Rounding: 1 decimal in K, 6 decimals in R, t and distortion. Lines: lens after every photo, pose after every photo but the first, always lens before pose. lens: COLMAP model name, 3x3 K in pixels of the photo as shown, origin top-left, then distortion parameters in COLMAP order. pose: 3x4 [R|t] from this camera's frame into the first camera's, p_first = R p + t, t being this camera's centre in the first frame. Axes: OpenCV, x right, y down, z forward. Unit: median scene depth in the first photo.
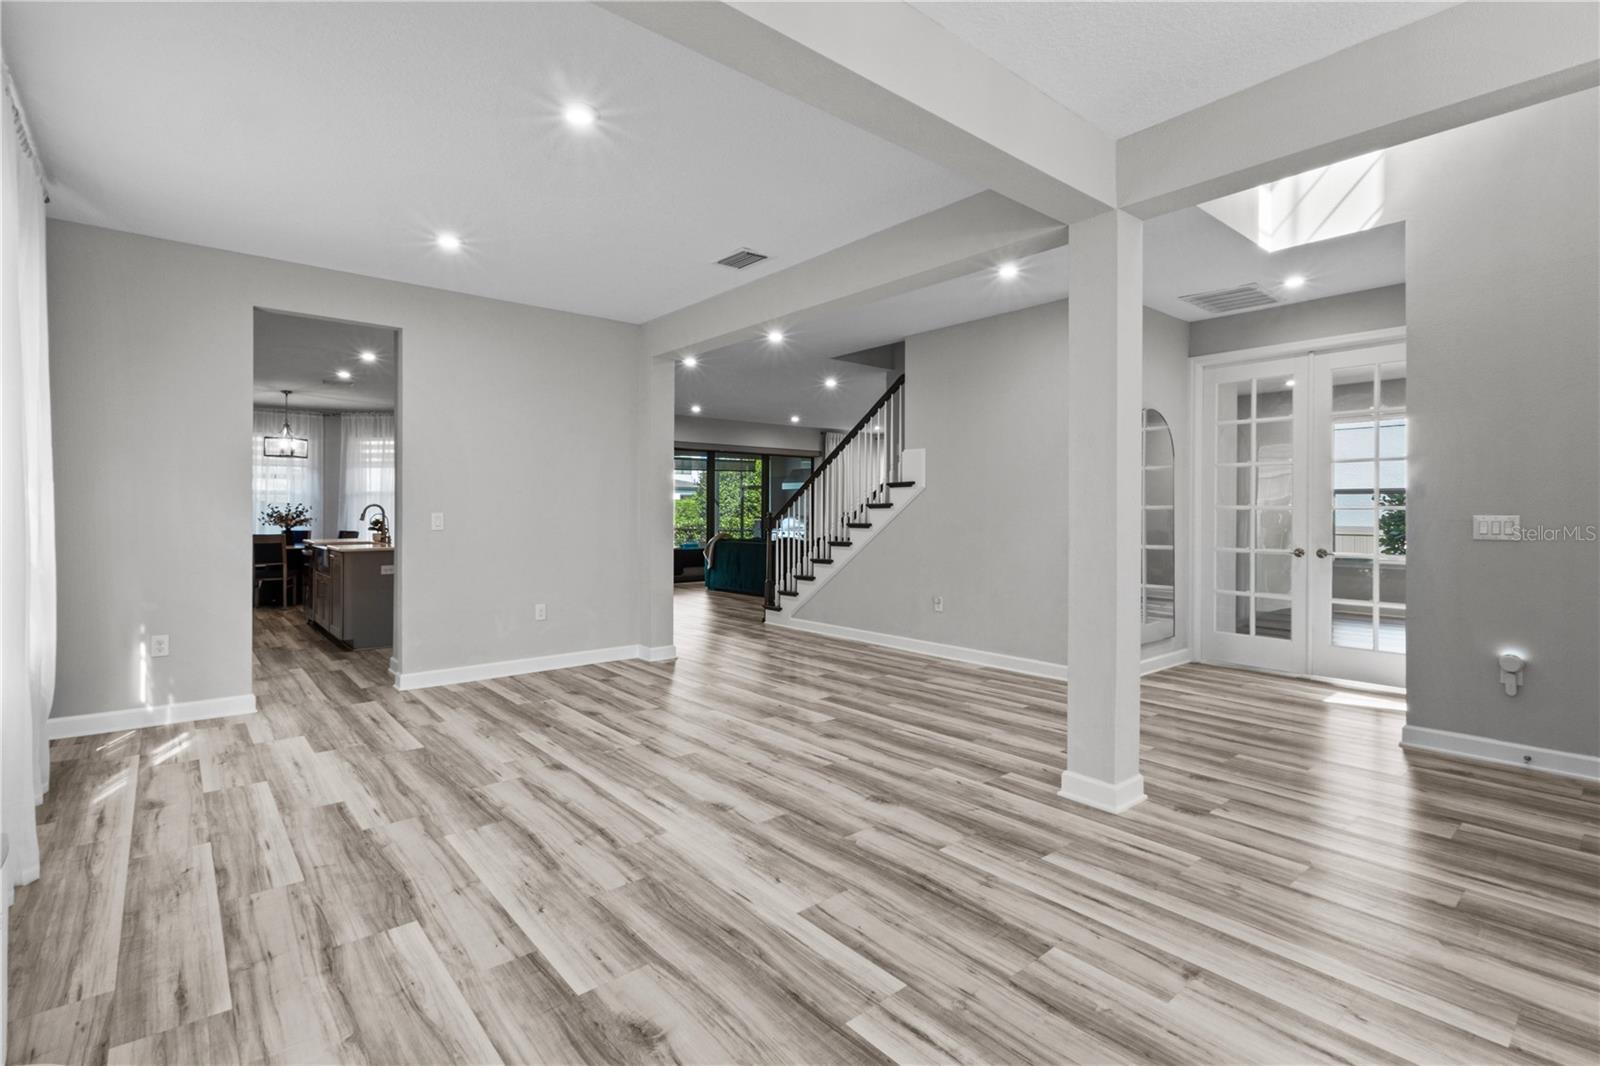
lens RADIAL K [[744.4, 0, 789.3], [0, 744.4, 518.2], [0, 0, 1]] dist [0.003866, 0.001778]
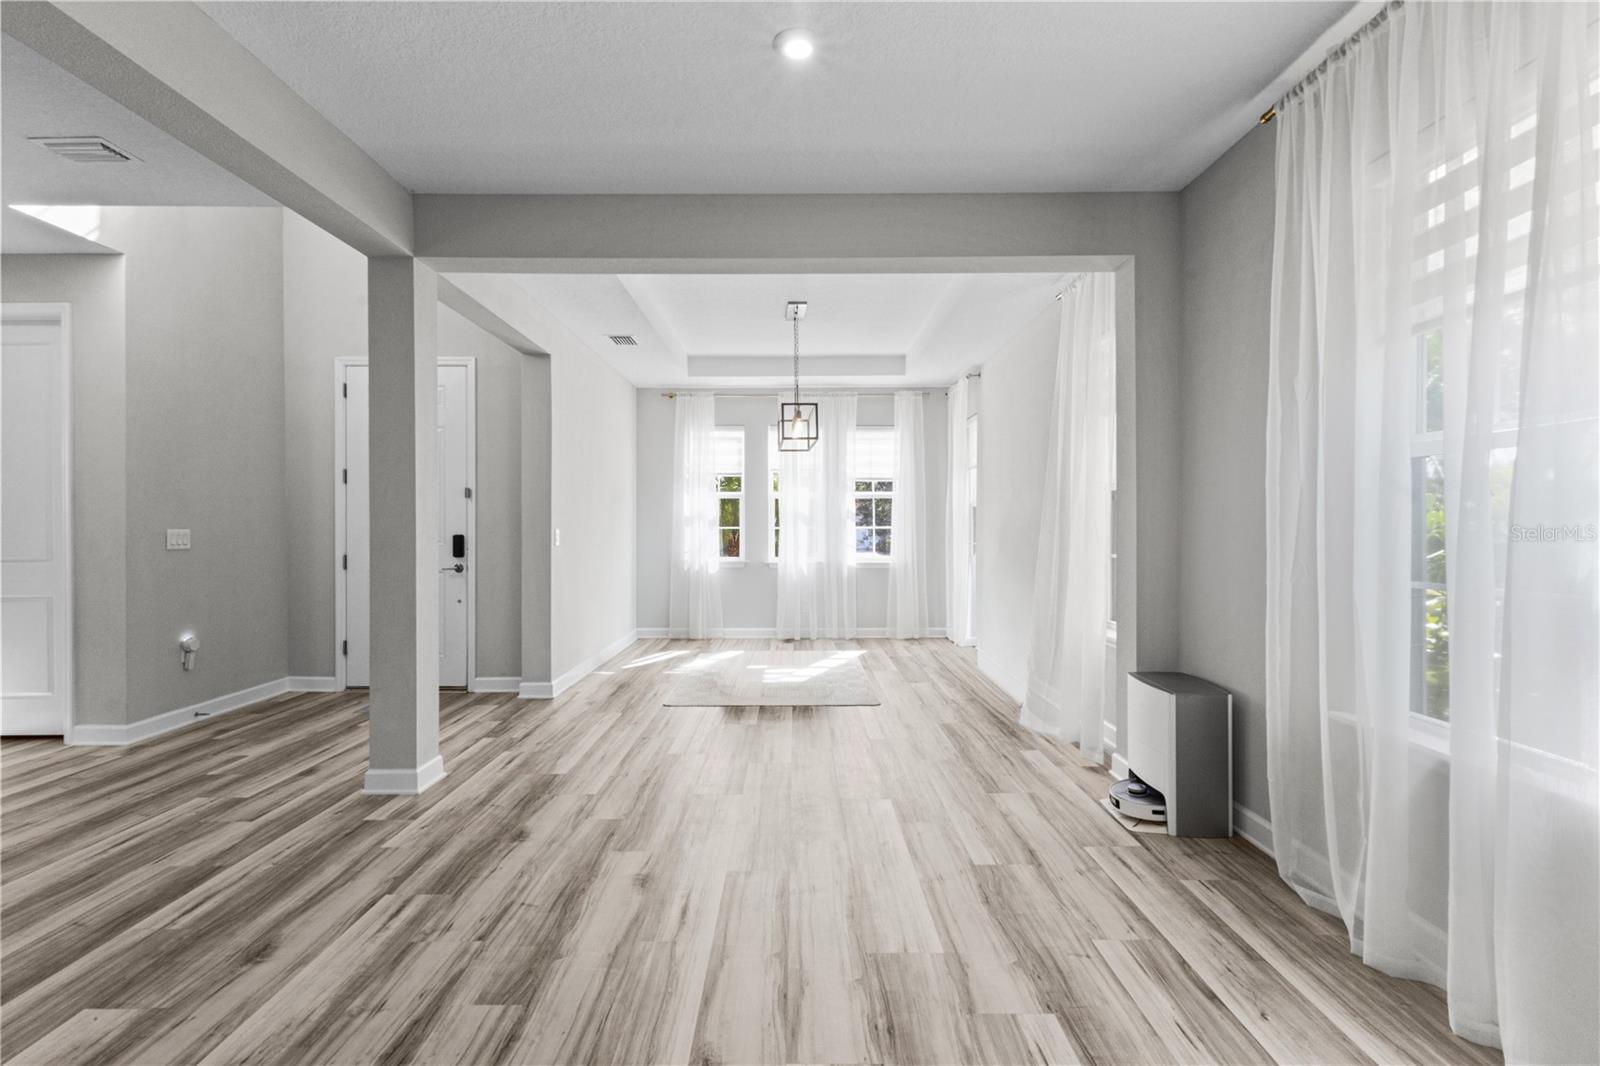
lens RADIAL K [[744.4, 0, 789.3], [0, 744.4, 518.2], [0, 0, 1]] dist [0.003866, 0.001778]
pose [[-0.765020, 0.005688, 0.643982, -0.709707], [0.005624, 0.999982, -0.002152, -0.016357], [-0.643982, 0.001976, -0.765038, 1.431000]]
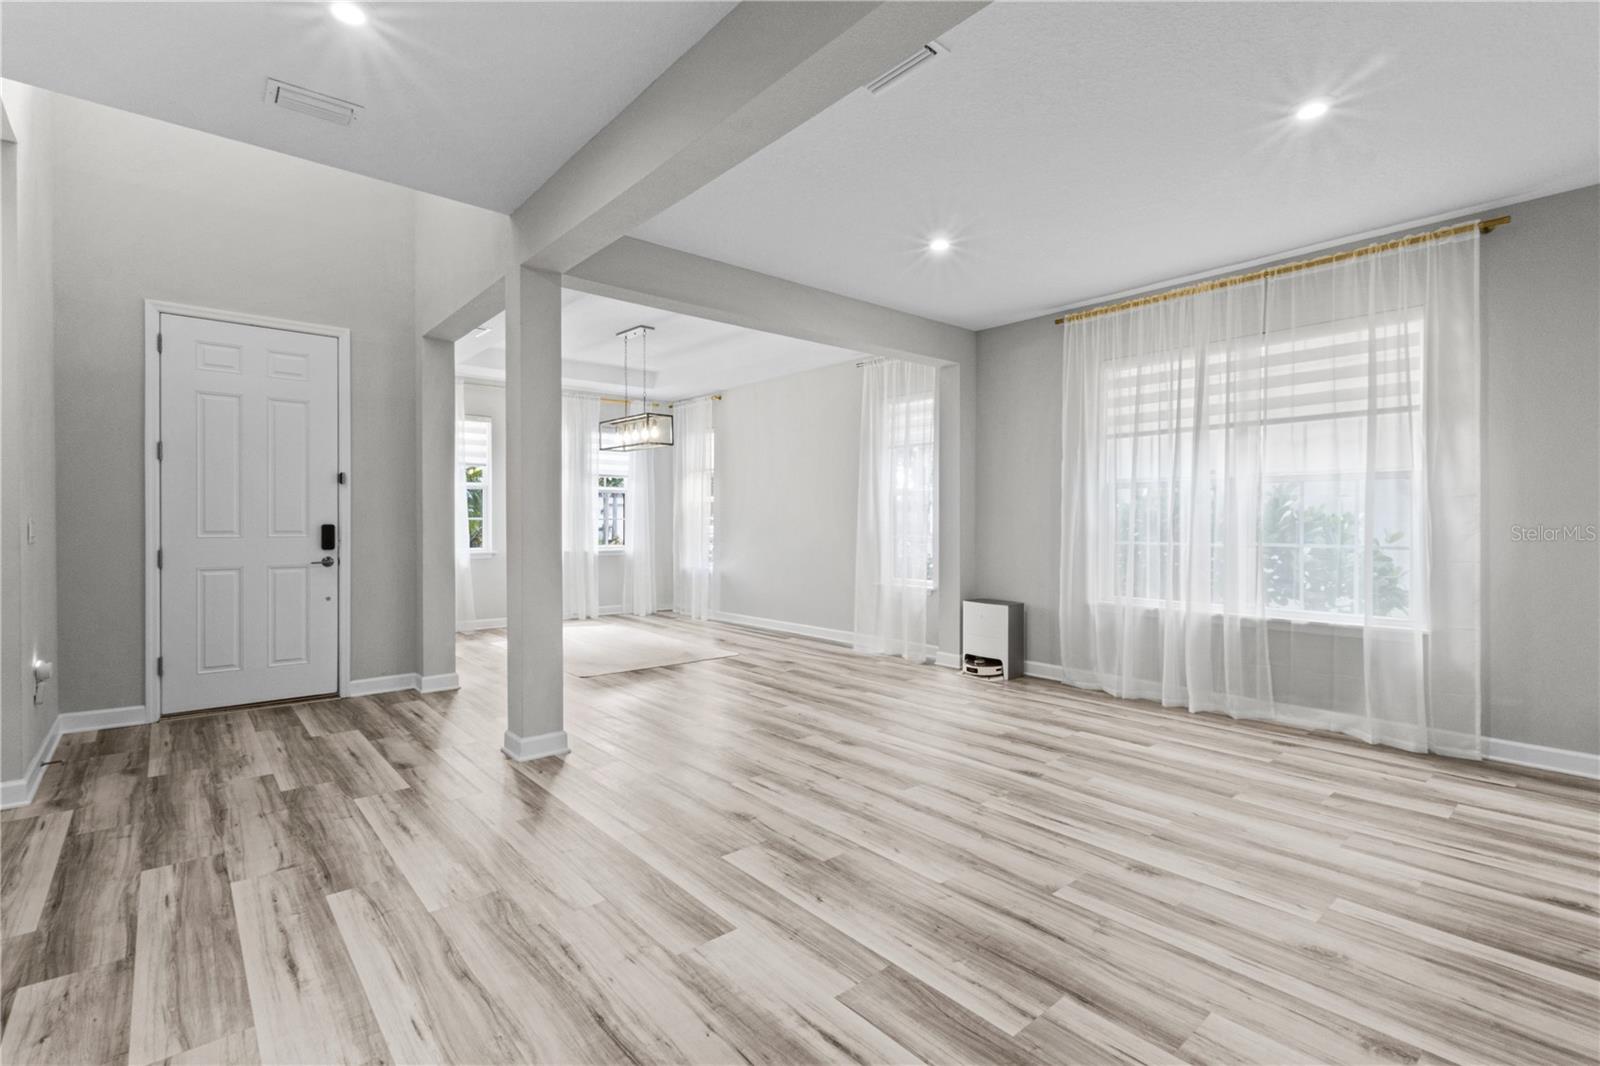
lens RADIAL K [[744.4, 0, 789.3], [0, 744.4, 518.2], [0, 0, 1]] dist [0.003866, 0.001778]
pose [[-0.999973, -0.002568, -0.006819, 0.017596], [-0.002624, 0.999962, 0.008305, -0.014947], [0.006797, 0.008322, -0.999942, 2.143912]]
